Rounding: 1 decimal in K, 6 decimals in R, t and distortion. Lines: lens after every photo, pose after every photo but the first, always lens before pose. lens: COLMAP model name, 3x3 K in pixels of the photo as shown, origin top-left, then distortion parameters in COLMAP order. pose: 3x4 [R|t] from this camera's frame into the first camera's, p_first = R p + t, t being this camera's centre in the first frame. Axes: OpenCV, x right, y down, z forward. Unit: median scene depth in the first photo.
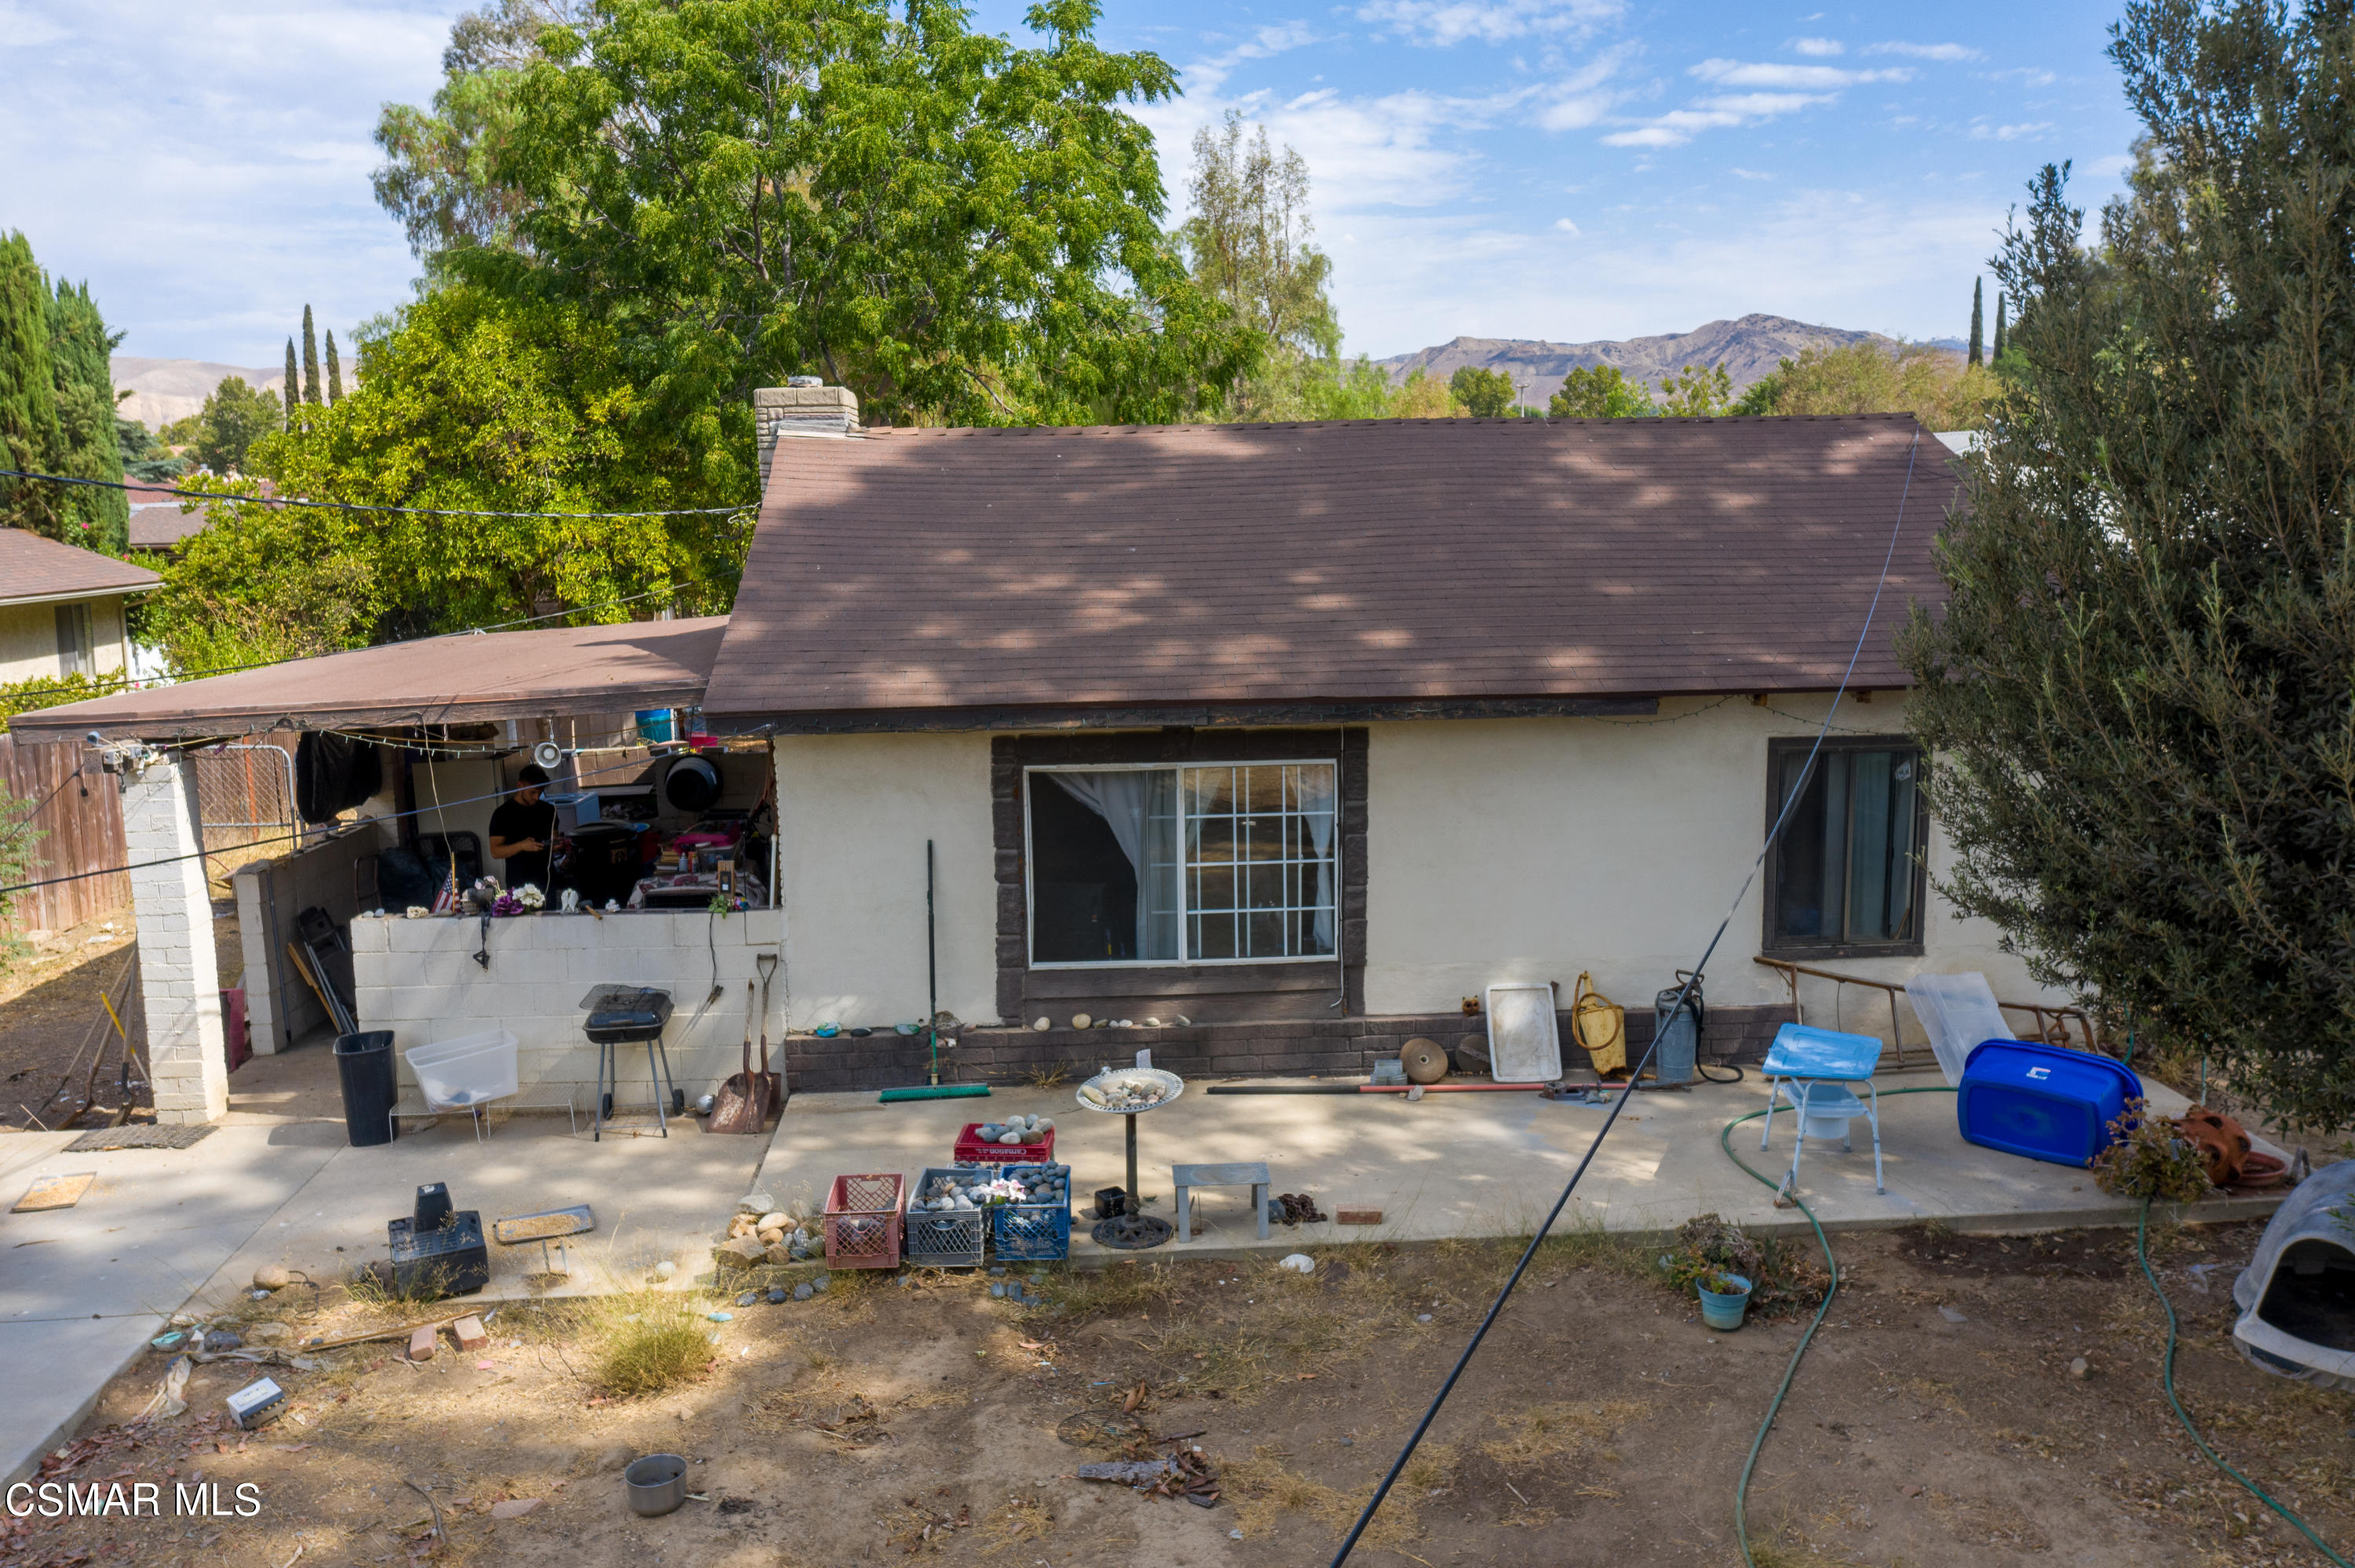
lens RADIAL K [[1901.5, 0, 1177.5], [0, 1901.5, 784.0], [0, 0, 1]] dist [-0.013492, -0.005659]
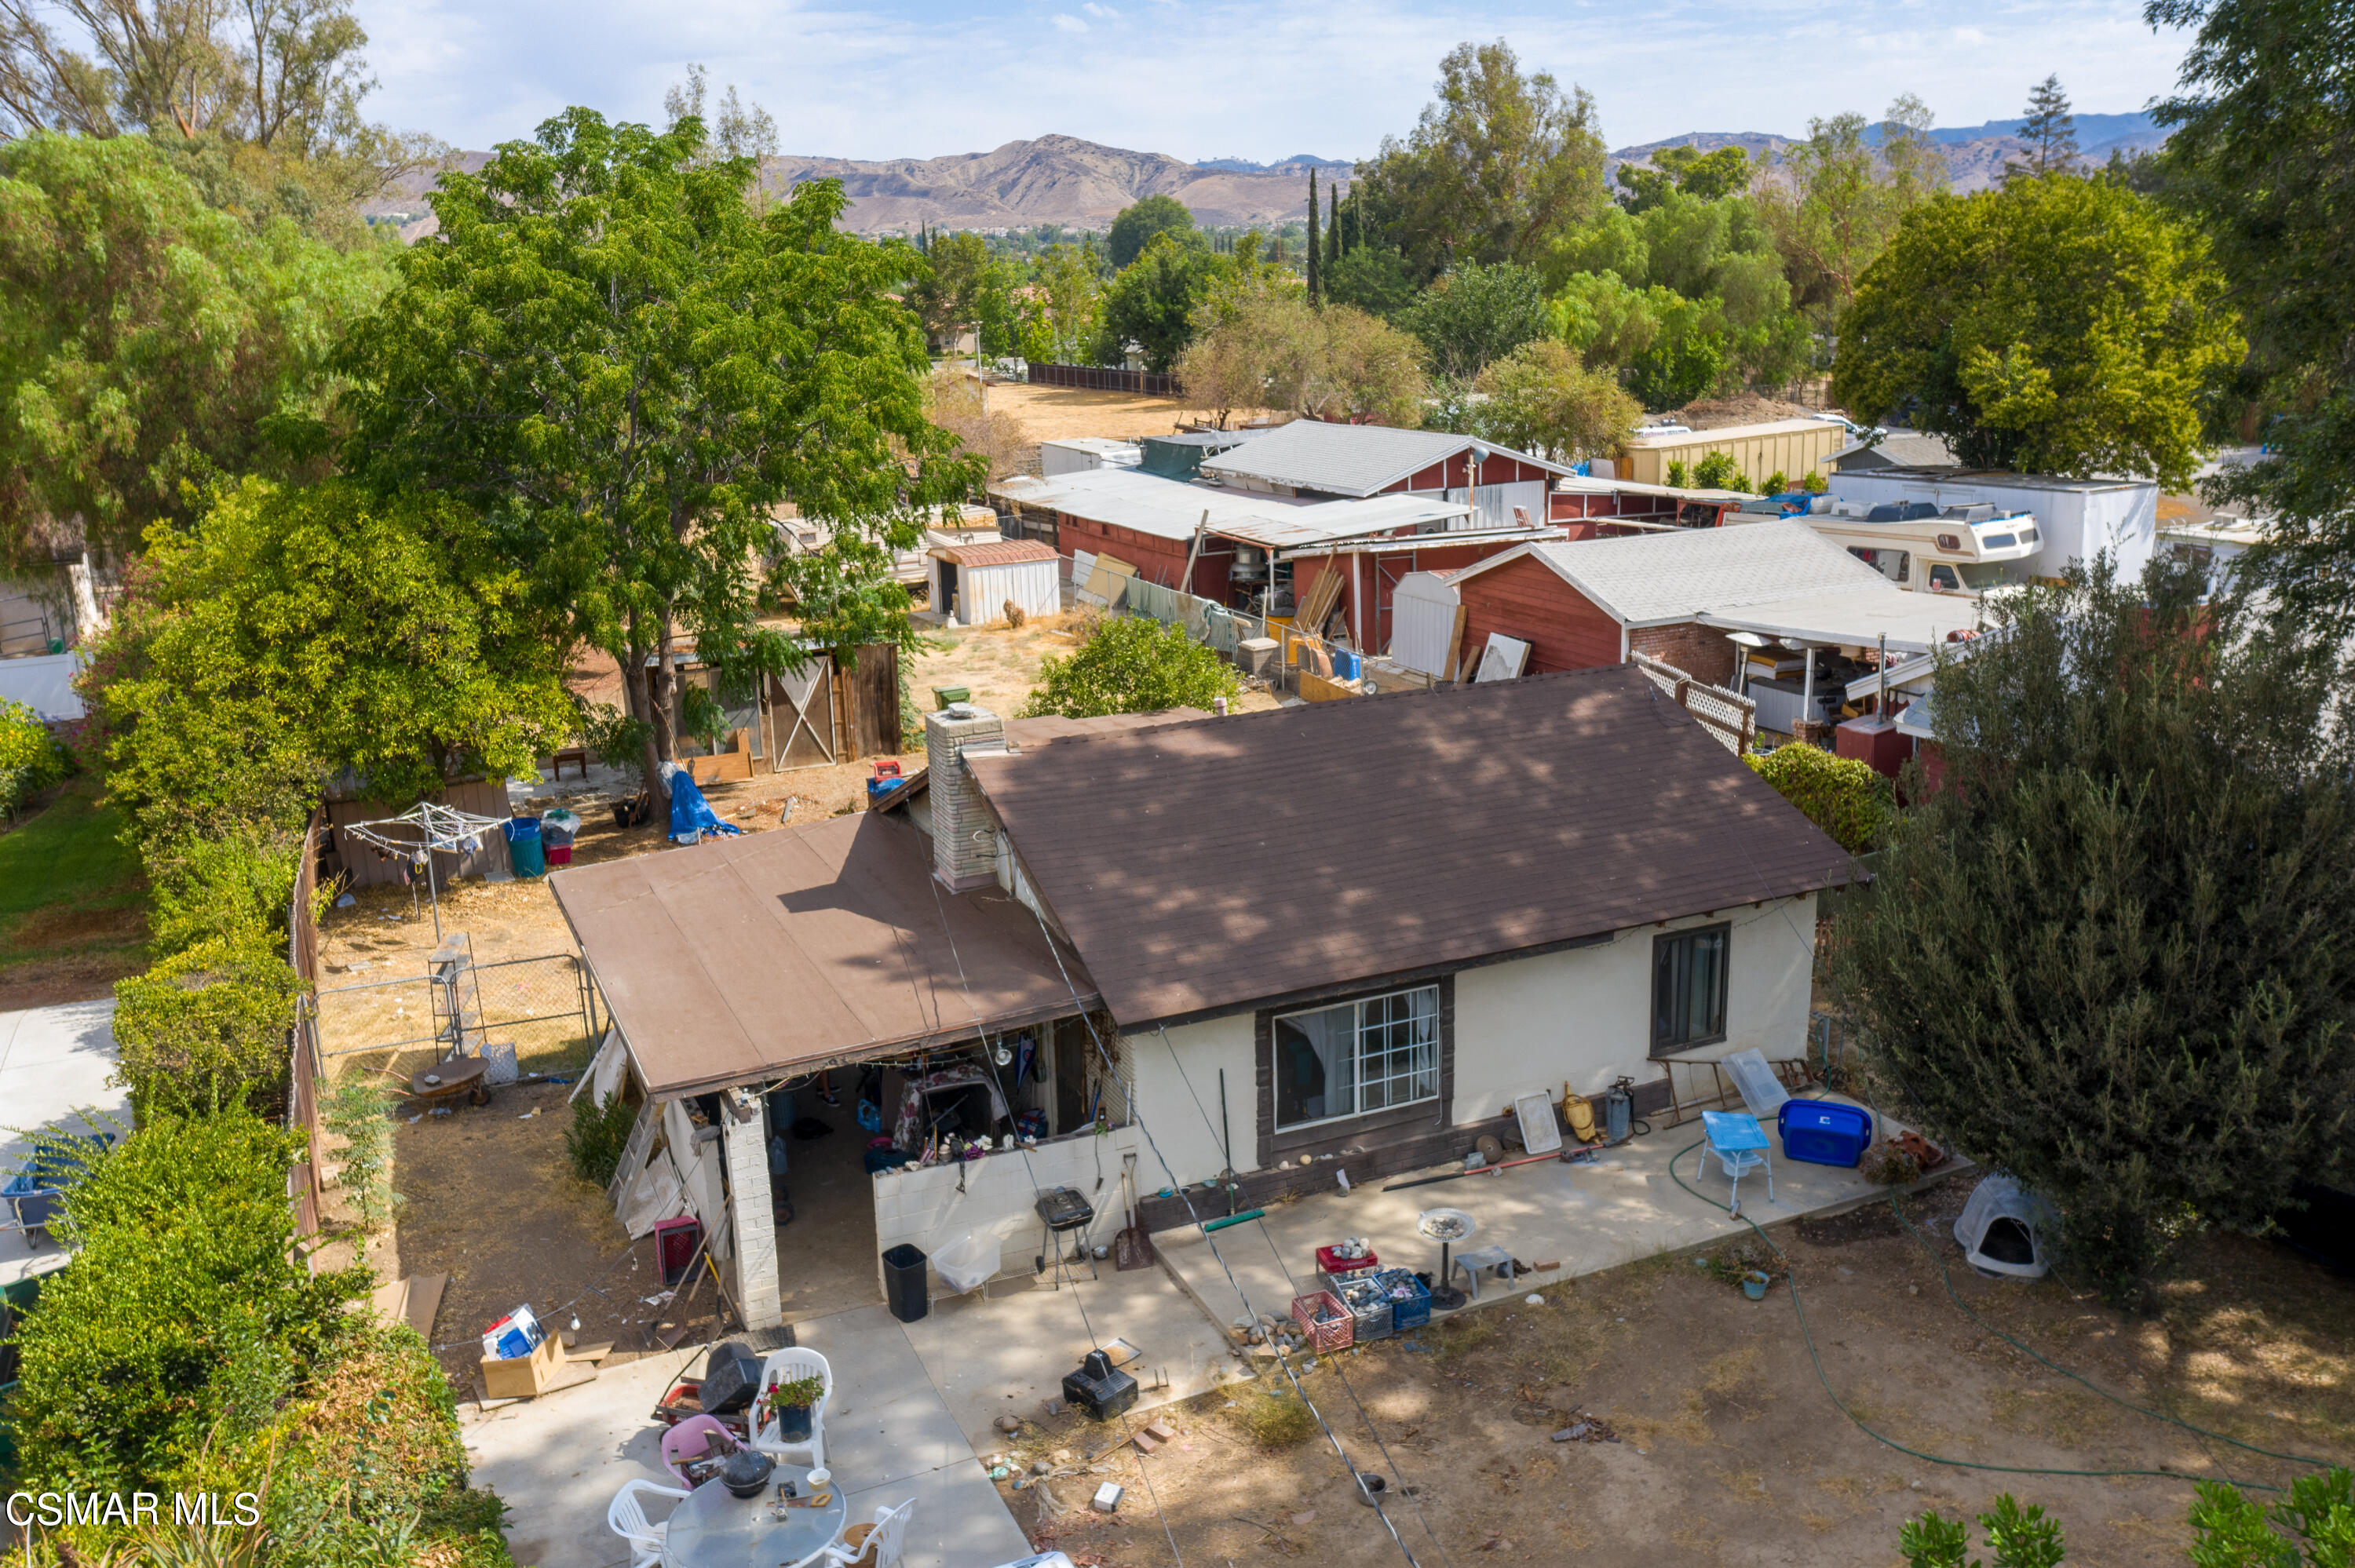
lens RADIAL K [[1901.5, 0, 1177.5], [0, 1901.5, 784.0], [0, 0, 1]] dist [-0.013492, -0.005659]
pose [[0.938150, -0.099199, 0.331714, -0.667402], [0.068400, 0.992296, 0.103297, -0.375077], [-0.339405, -0.074219, 0.937708, -0.480198]]
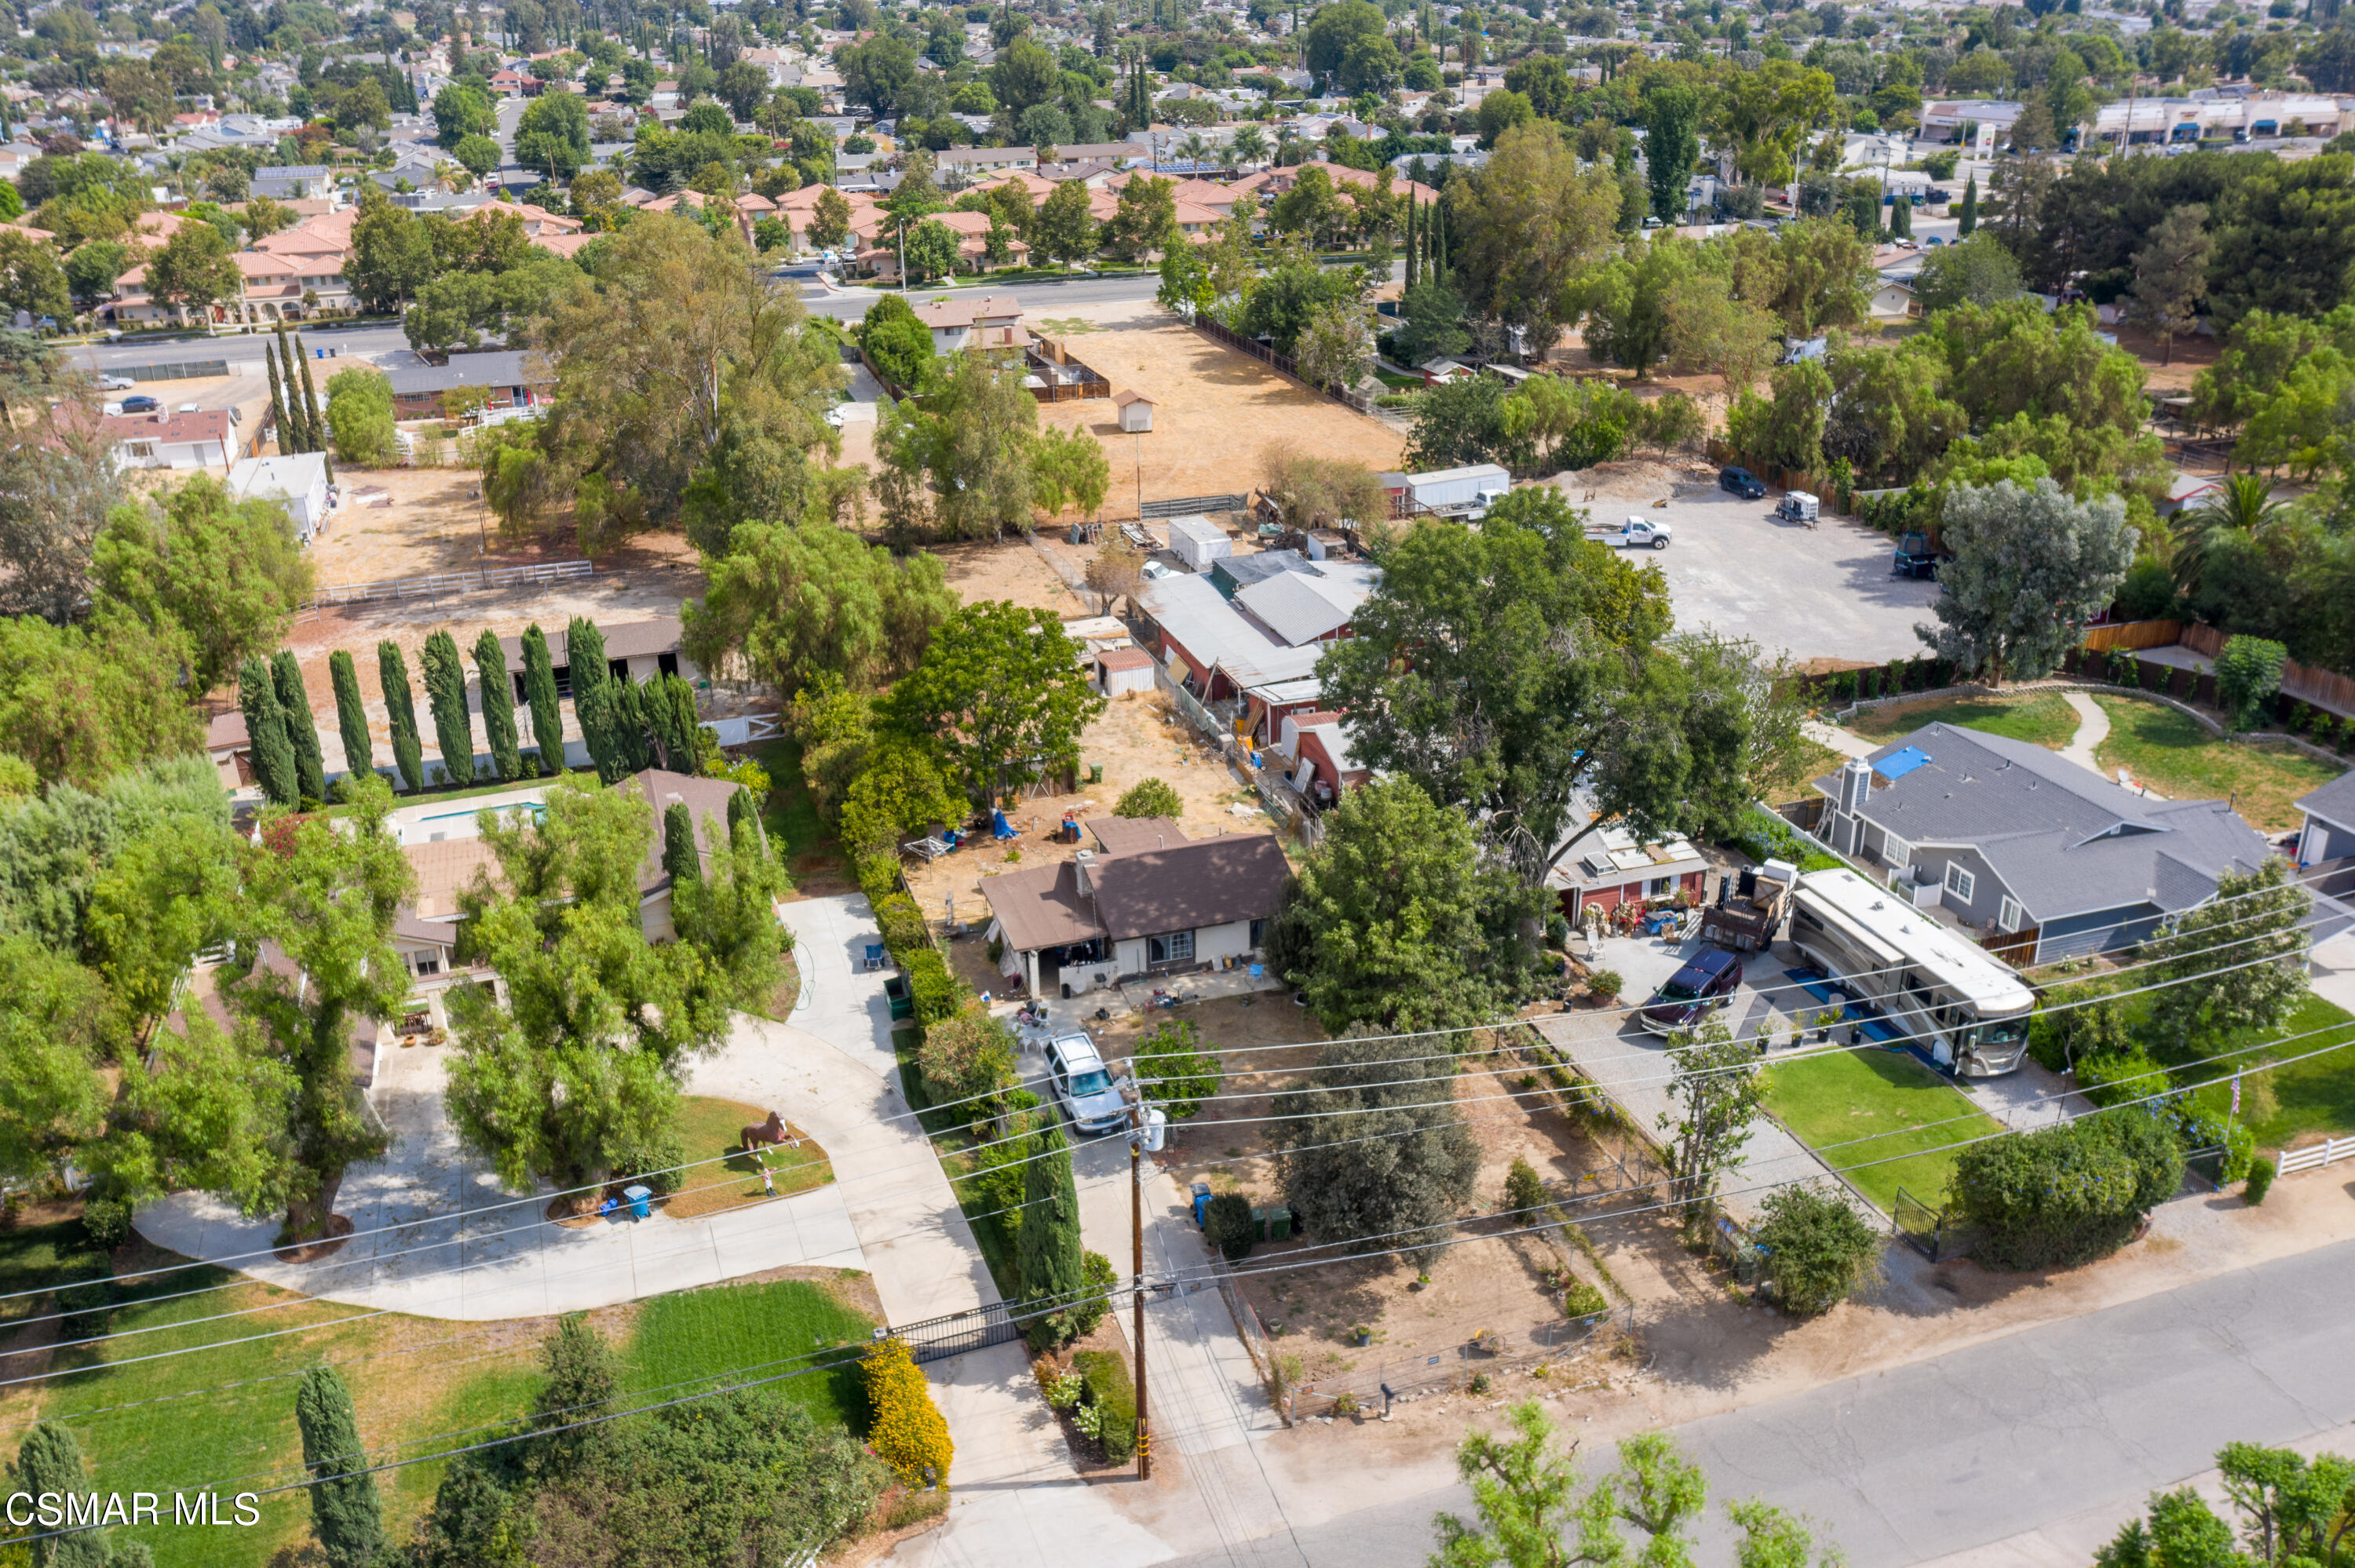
lens RADIAL K [[1901.5, 0, 1177.5], [0, 1901.5, 784.0], [0, 0, 1]] dist [-0.013492, -0.005659]
pose [[0.970699, -0.093848, 0.221217, -1.494680], [0.037896, 0.968850, 0.244733, -2.295860], [-0.237293, -0.229179, 0.944017, -5.600928]]
